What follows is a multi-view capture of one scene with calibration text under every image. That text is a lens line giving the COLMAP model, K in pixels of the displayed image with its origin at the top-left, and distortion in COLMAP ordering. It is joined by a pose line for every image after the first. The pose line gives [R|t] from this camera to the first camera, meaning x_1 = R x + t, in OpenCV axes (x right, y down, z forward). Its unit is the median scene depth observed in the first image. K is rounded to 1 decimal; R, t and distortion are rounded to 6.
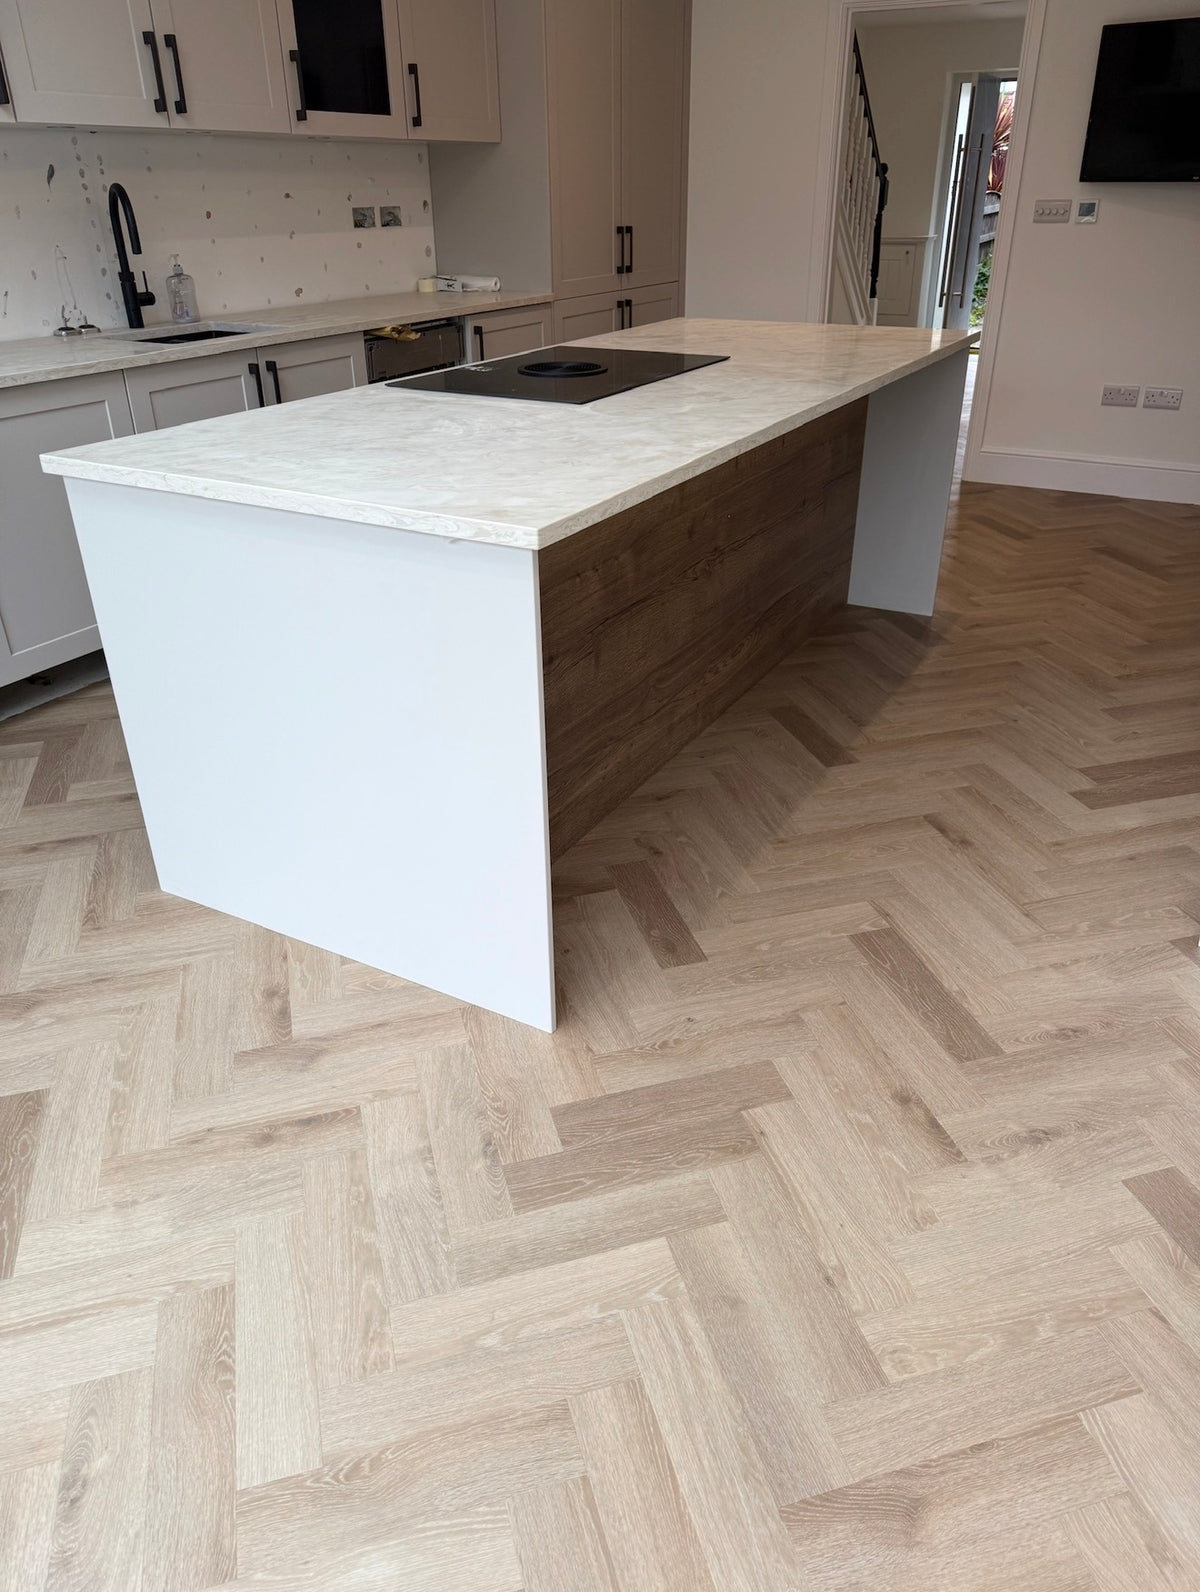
lens RADIAL K [[1129.4, 0, 597.5], [0, 1129.4, 801.5], [0, 0, 1]] dist [0.032479, -0.035335]
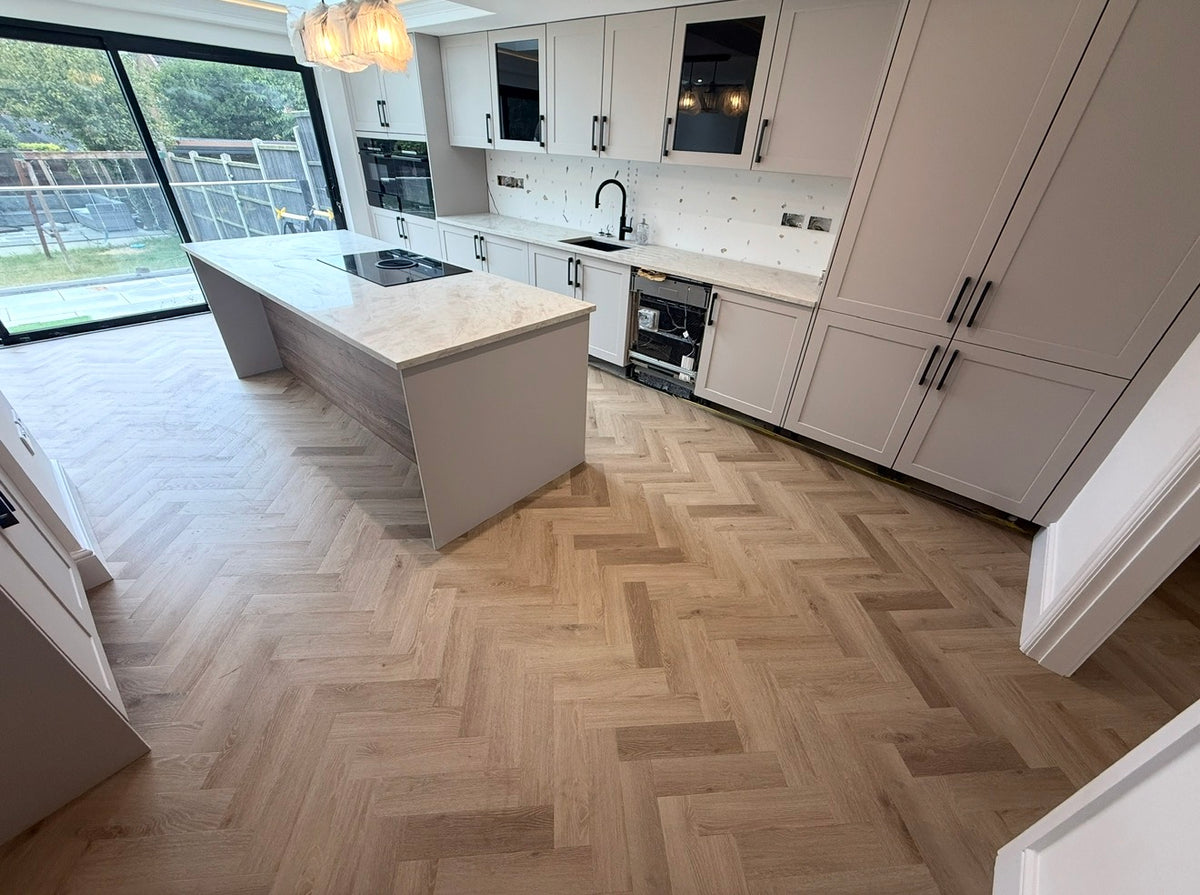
lens RADIAL K [[472.0, 0, 604.5], [0, 472.0, 445.6], [0, 0, 1]] dist [-0.002948, 0.000456]
pose [[-0.188420, 0.533504, -0.824543, 0.851066], [-0.508448, 0.665311, 0.546664, -0.846572], [0.840225, 0.522240, 0.145901, 1.359184]]
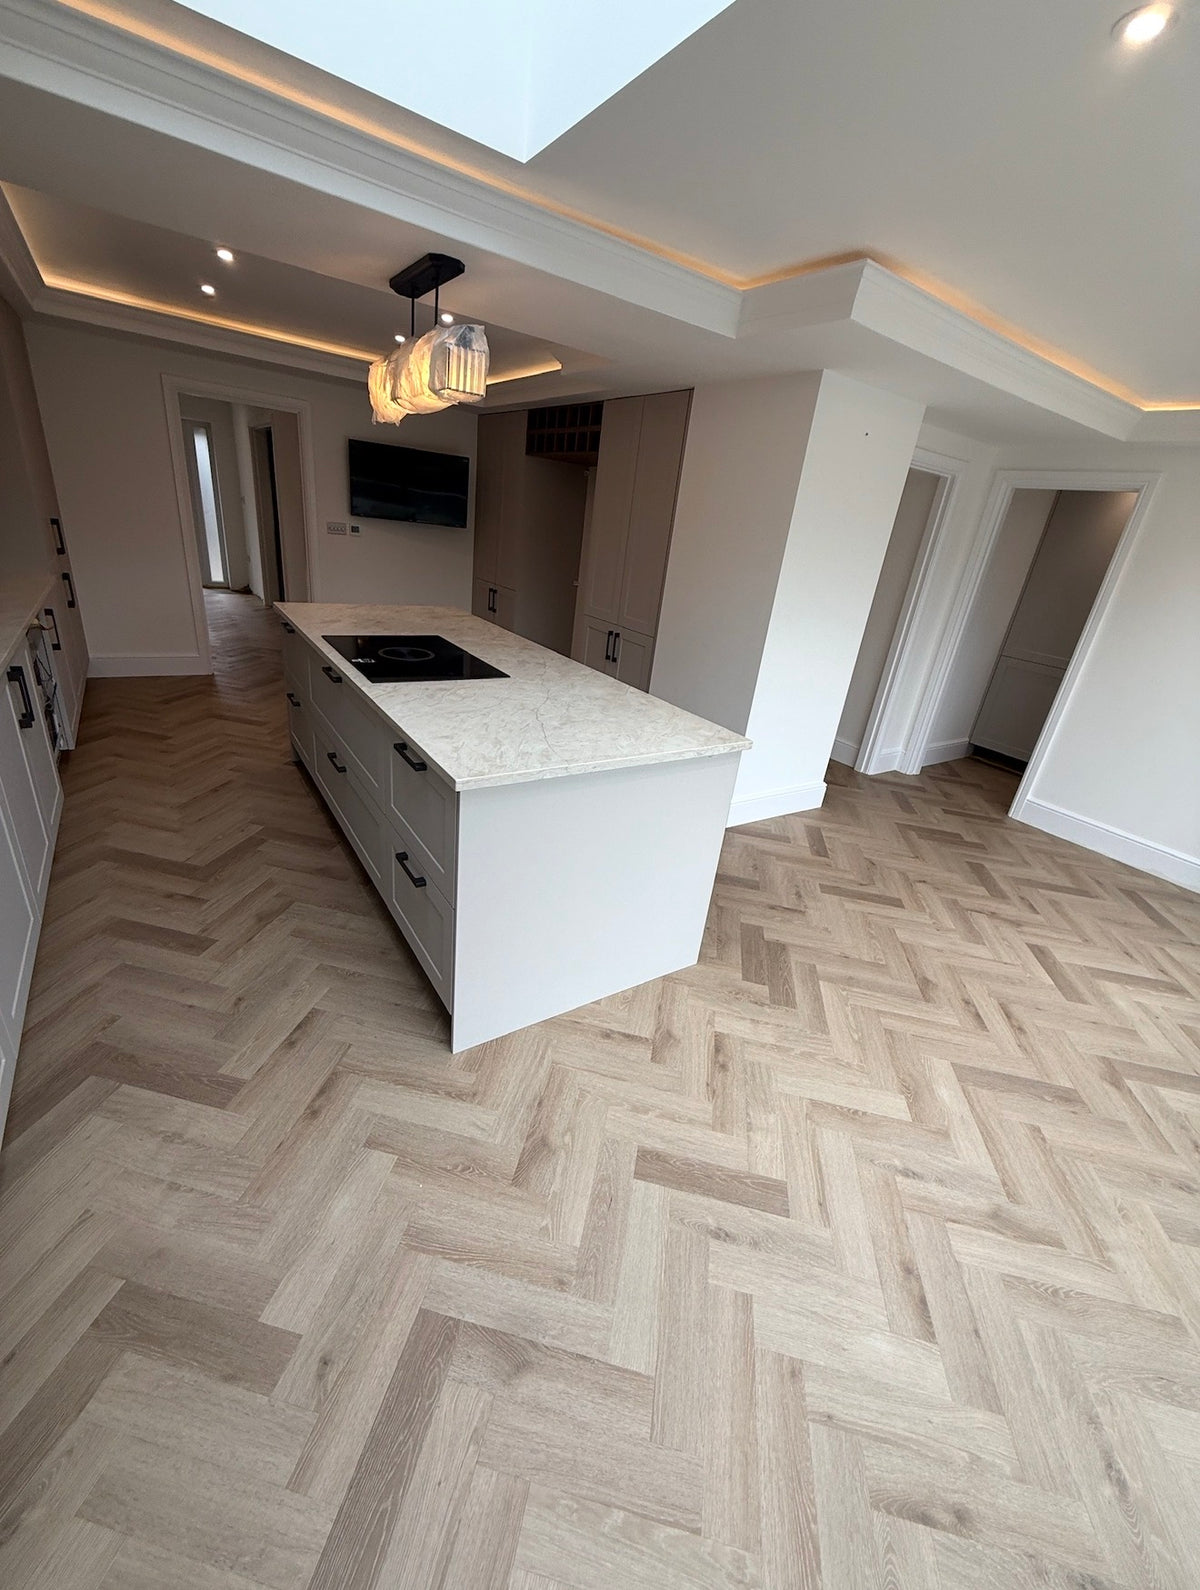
lens RADIAL K [[640.2, 0, 603.1], [0, 640.2, 793.0], [0, 0, 1]] dist [-0.000430, -0.000148]
pose [[0.443482, -0.298664, 0.845058, -0.721694], [0.321676, 0.933069, 0.160956, -0.240262], [-0.836569, 0.200454, 0.509873, 0.311407]]
